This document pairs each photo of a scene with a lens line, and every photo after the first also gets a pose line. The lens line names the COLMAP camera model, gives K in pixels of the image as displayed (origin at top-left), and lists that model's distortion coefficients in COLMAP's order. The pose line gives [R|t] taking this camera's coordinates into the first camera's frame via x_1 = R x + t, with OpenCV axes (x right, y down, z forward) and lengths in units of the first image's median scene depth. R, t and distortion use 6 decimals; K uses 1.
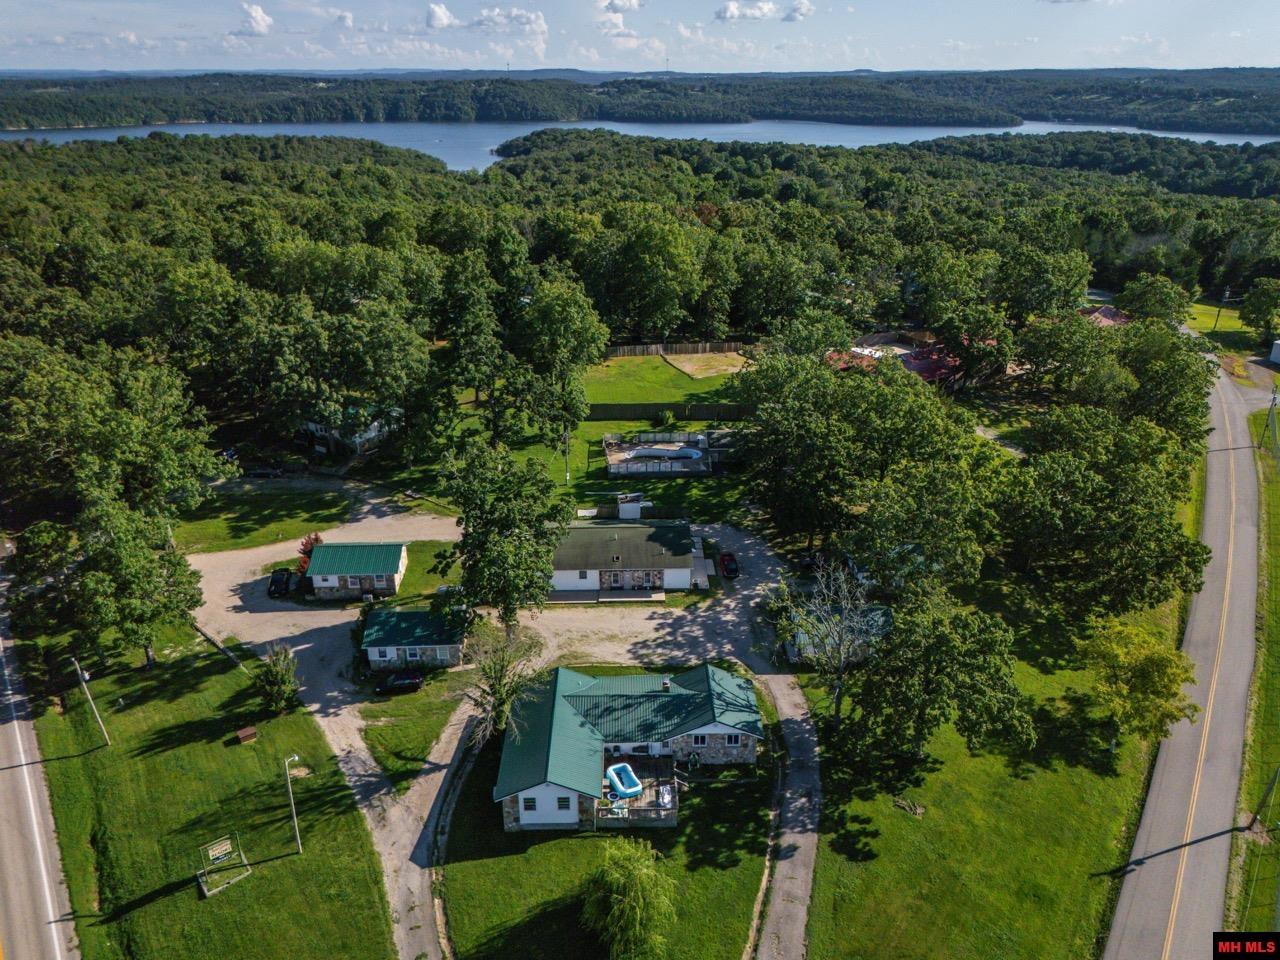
lens RADIAL K [[935.7, 0, 640.0], [0, 935.7, 480.0], [0, 0, 1]] dist [0.112534, -0.138196]
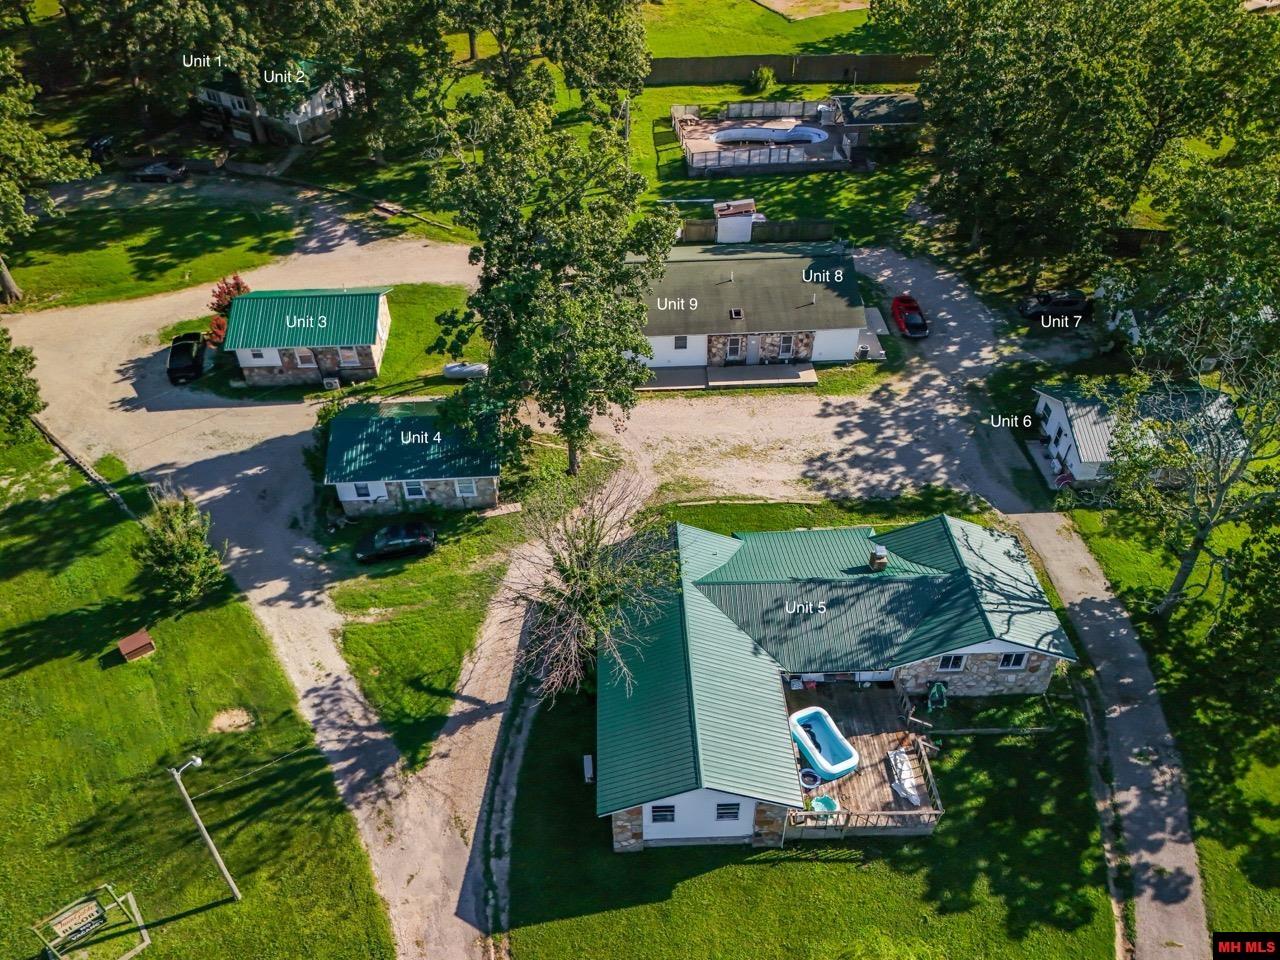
lens RADIAL K [[935.7, 0, 640.0], [0, 935.7, 480.0], [0, 0, 1]] dist [0.112534, -0.138196]
pose [[0.999834, -0.018211, 0.000683, -0.098050], [0.017226, 0.956678, 0.290637, 0.010295], [-0.005946, -0.290577, 0.956833, 0.429367]]
